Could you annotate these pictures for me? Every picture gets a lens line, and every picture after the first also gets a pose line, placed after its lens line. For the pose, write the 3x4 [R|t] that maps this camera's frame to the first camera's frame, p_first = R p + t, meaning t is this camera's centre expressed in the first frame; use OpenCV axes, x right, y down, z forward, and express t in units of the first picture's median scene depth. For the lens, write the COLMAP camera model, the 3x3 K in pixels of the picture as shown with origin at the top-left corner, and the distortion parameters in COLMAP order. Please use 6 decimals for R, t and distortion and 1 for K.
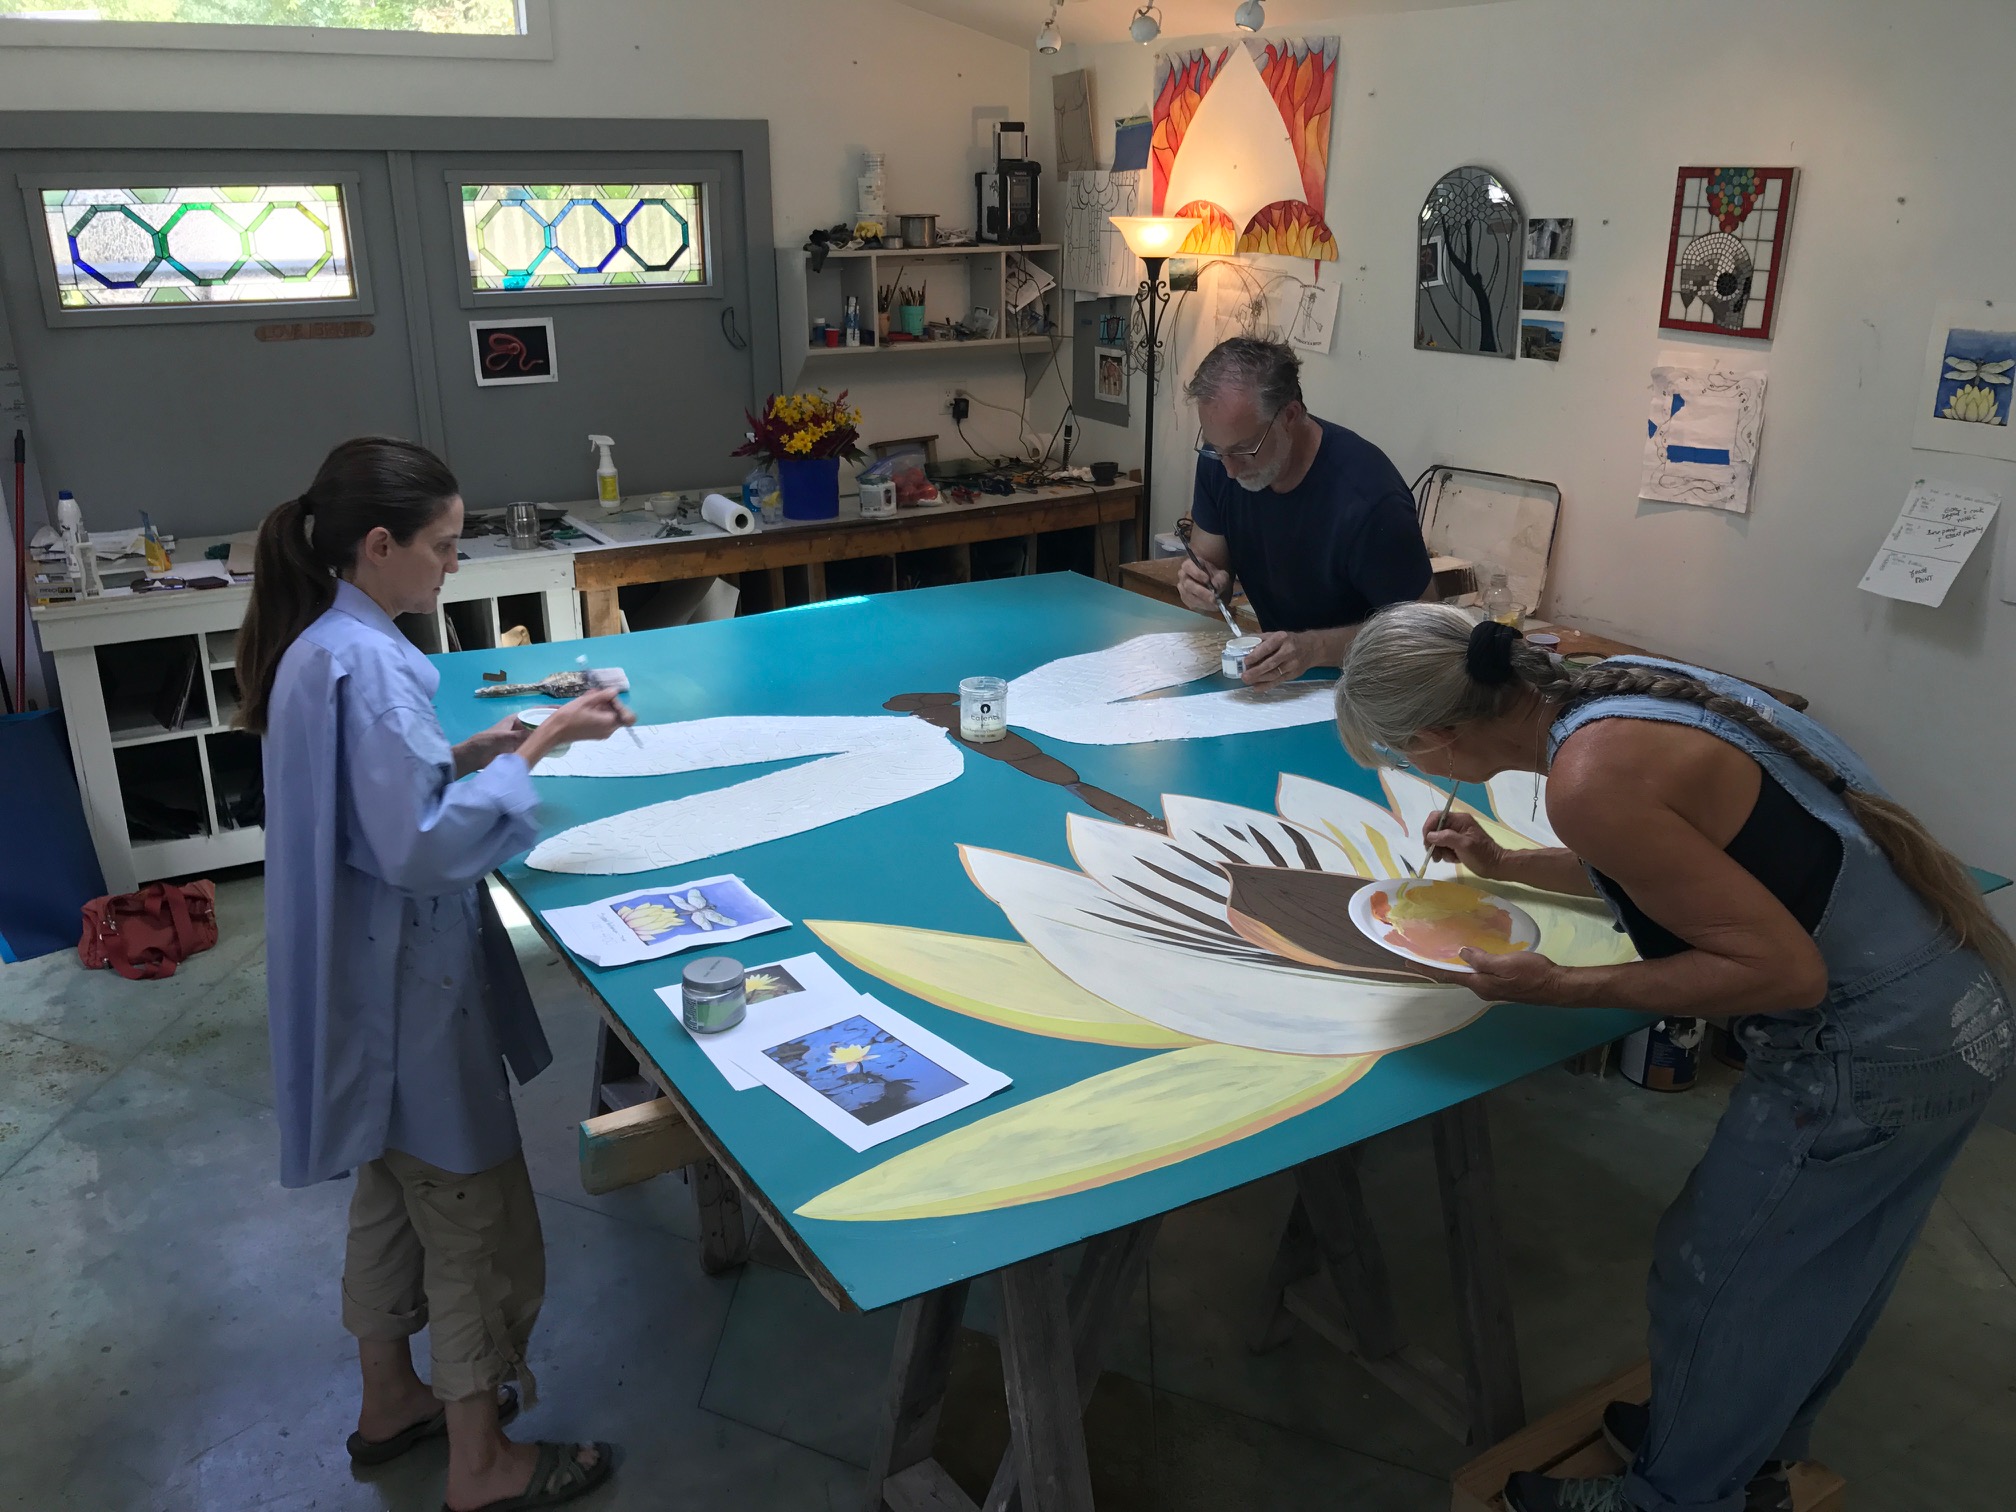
lens RADIAL K [[1705.2, 0, 1008.0], [0, 1705.2, 756.0], [0, 0, 1]] dist [0.008619, 0.003720]
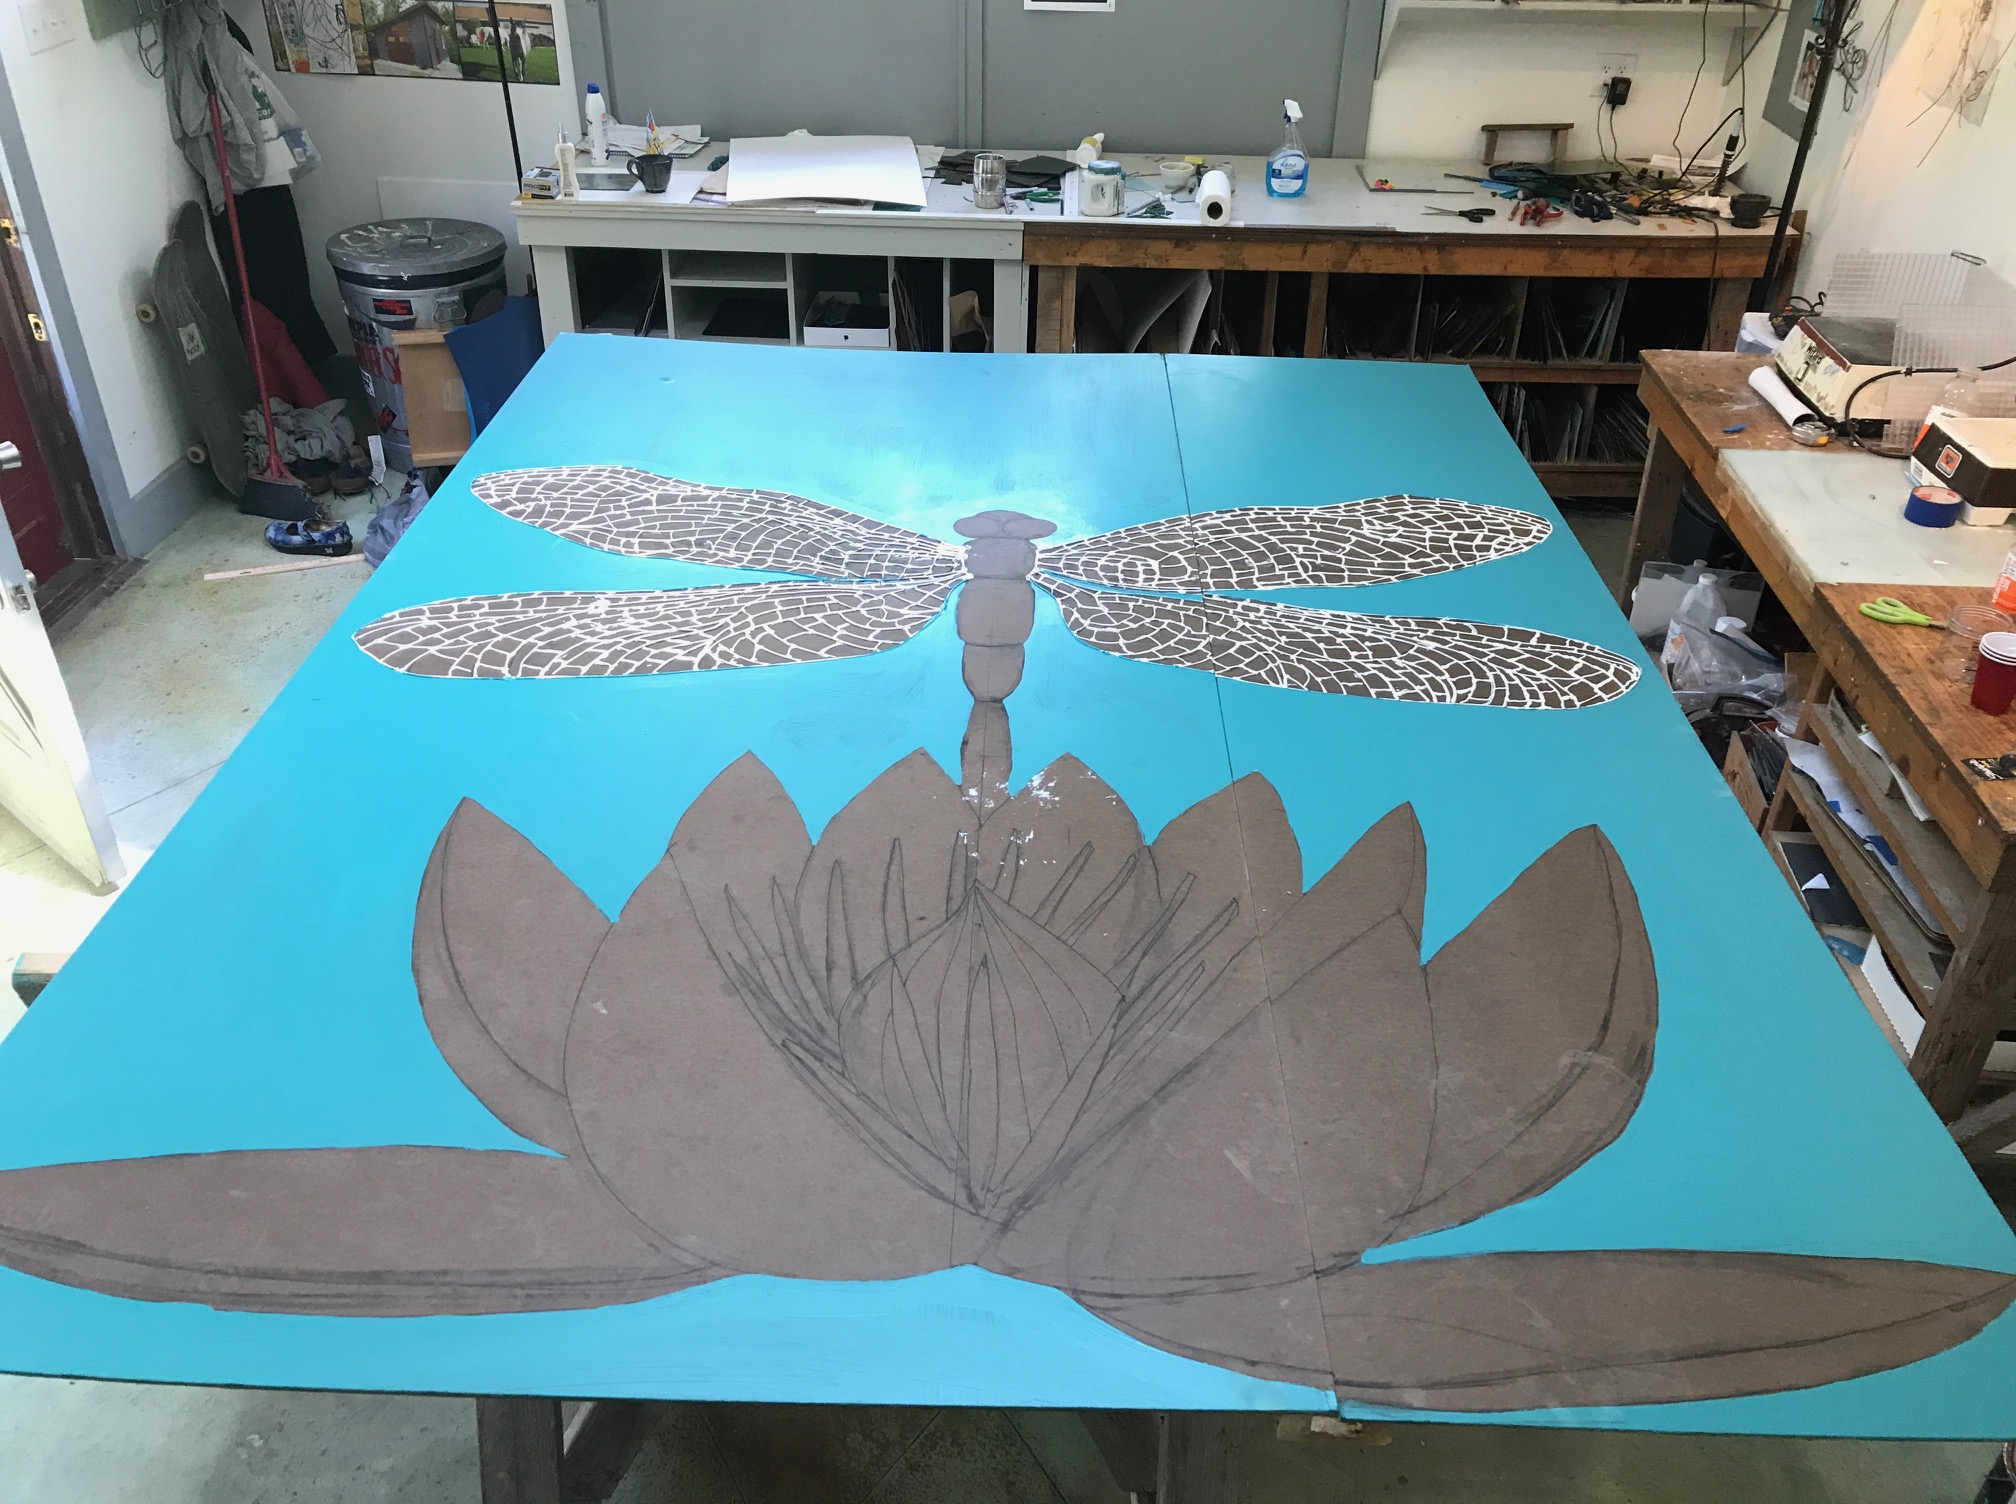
lens RADIAL K [[1705.2, 0, 1008.0], [0, 1705.2, 752.0], [0, 0, 1]] dist [0.008619, 0.003720]
pose [[0.834434, 0.306220, -0.458202, 0.212676], [-0.193026, 0.941148, 0.277455, -0.089586], [0.516198, -0.143073, 0.844435, 0.157079]]
